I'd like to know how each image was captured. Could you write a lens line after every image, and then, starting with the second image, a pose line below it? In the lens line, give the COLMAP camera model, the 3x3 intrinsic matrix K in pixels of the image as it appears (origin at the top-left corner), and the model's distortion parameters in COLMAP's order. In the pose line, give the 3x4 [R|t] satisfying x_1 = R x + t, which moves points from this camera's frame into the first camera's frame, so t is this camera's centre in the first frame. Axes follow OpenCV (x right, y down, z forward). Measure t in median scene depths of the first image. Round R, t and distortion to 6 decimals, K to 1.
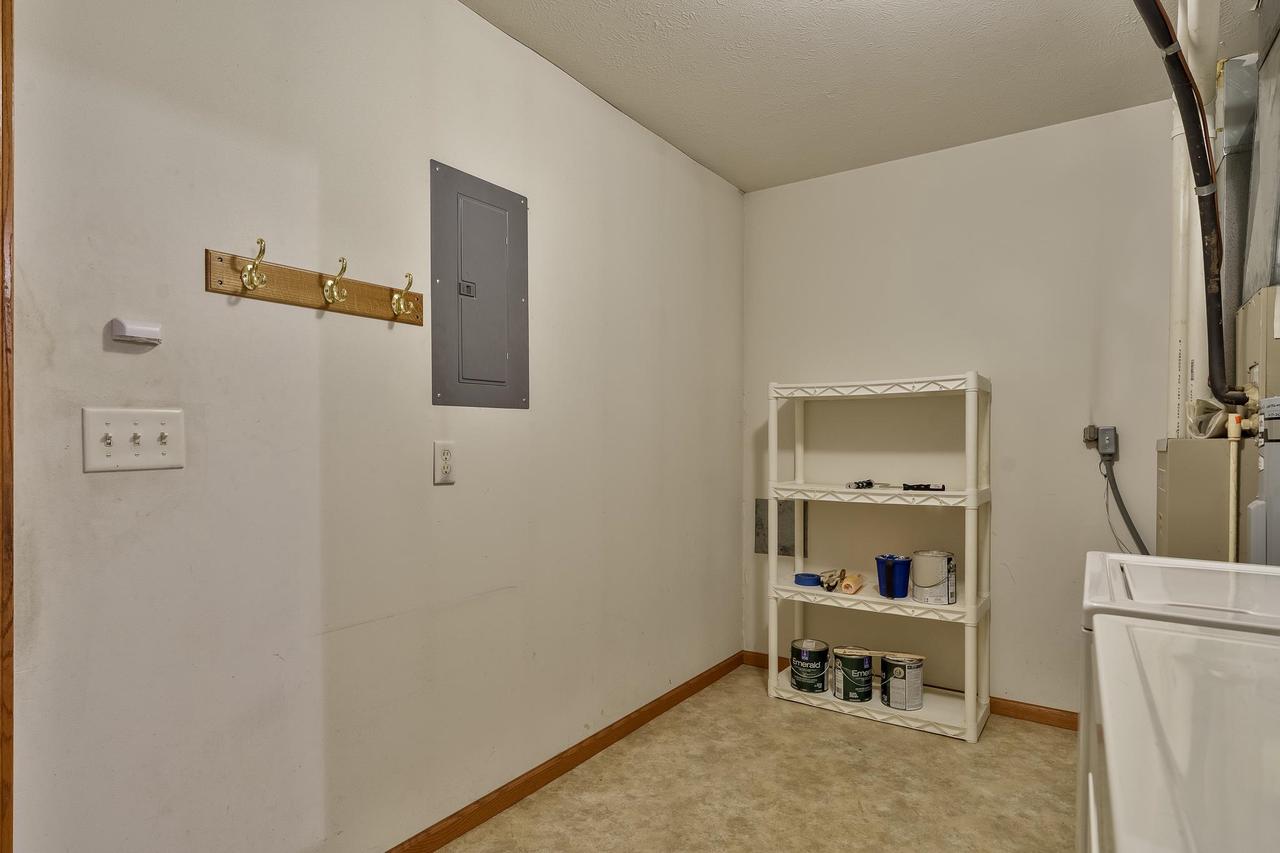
lens RADIAL K [[684.7, 0, 638.3], [0, 684.7, 448.5], [0, 0, 1]] dist [-0.001001, 0.000323]
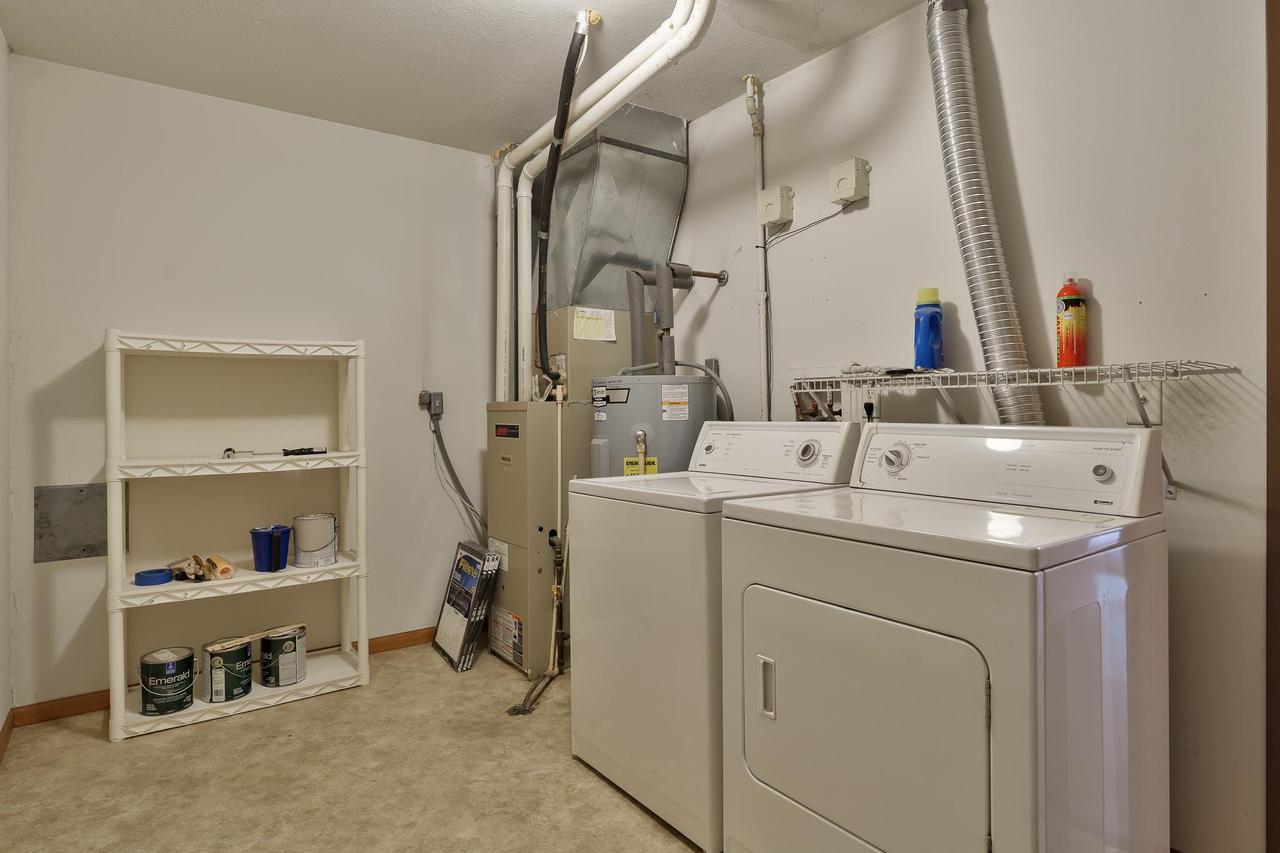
lens RADIAL K [[698.0, 0, 637.0], [0, 698.0, 400.7], [0, 0, 1]] dist [-0.001953, -0.000385]
pose [[0.347477, 0.000449, 0.937688, -0.366292], [0.015767, 0.999856, -0.006322, -0.002549], [-0.937556, 0.016981, 0.347420, 0.199583]]
